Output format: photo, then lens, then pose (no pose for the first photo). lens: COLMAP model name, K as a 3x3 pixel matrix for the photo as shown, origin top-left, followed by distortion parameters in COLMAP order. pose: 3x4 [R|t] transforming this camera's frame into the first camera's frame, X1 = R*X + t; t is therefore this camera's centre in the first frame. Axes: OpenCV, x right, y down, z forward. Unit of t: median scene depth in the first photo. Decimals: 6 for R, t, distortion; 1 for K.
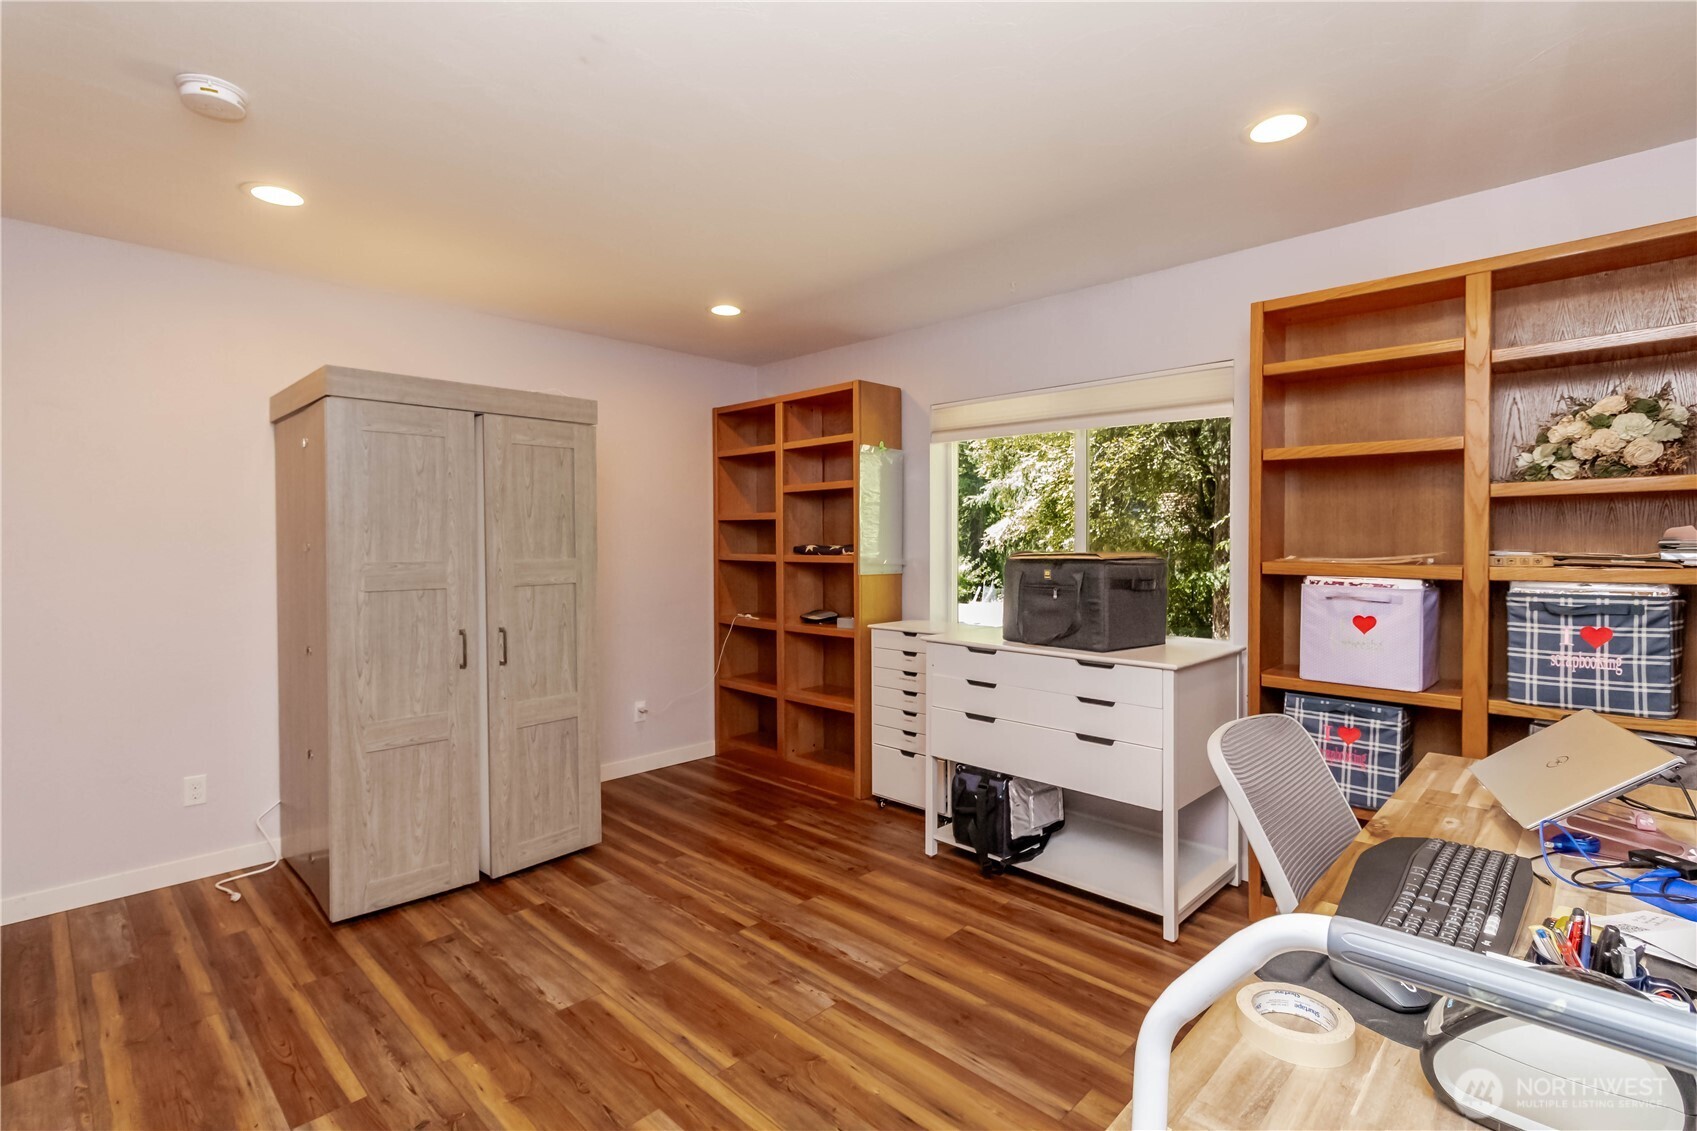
lens RADIAL K [[794.1, 0, 841.3], [0, 794.1, 564.6], [0, 0, 1]] dist [0.014506, 0.000088]
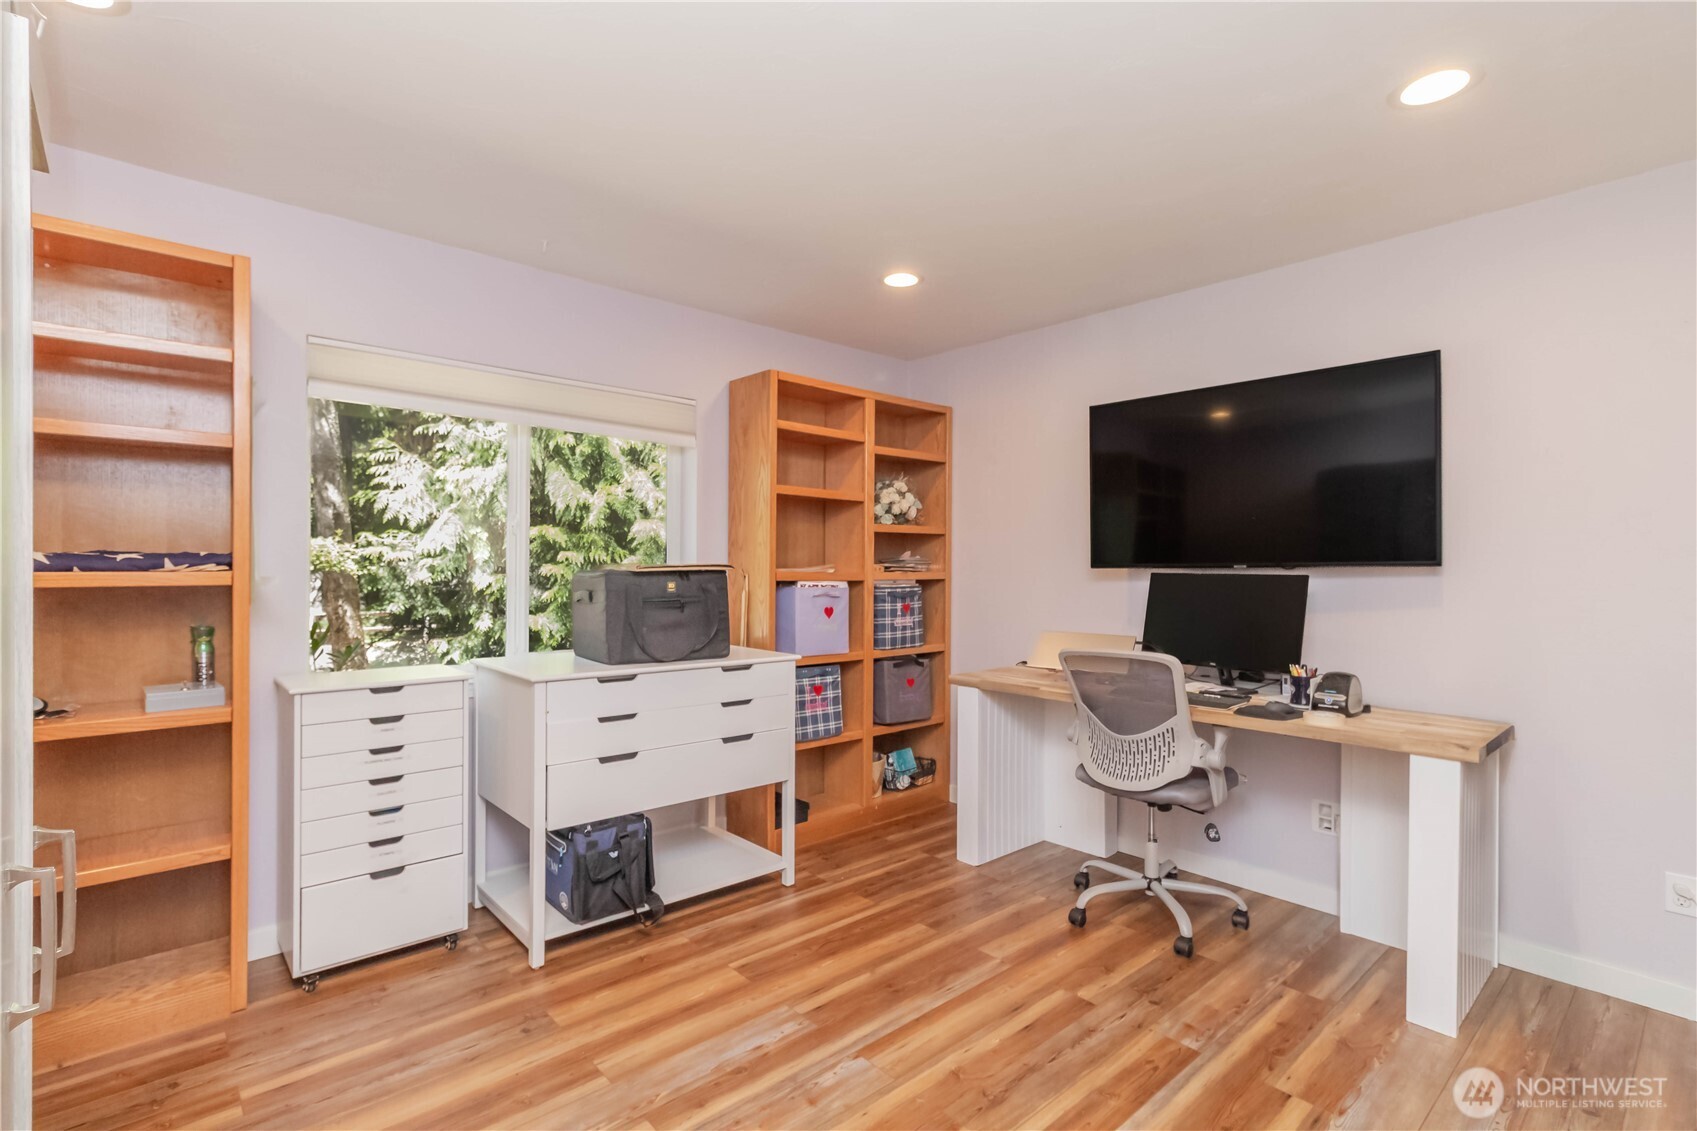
lens RADIAL K [[810.1, 0, 865.7], [0, 810.1, 578.7], [0, 0, 1]] dist [0.013942, 0.000156]
pose [[0.054073, -0.013902, 0.998440, -0.839252], [0.021957, 0.999678, 0.012730, -0.005675], [-0.998296, 0.021235, 0.054361, 0.846959]]
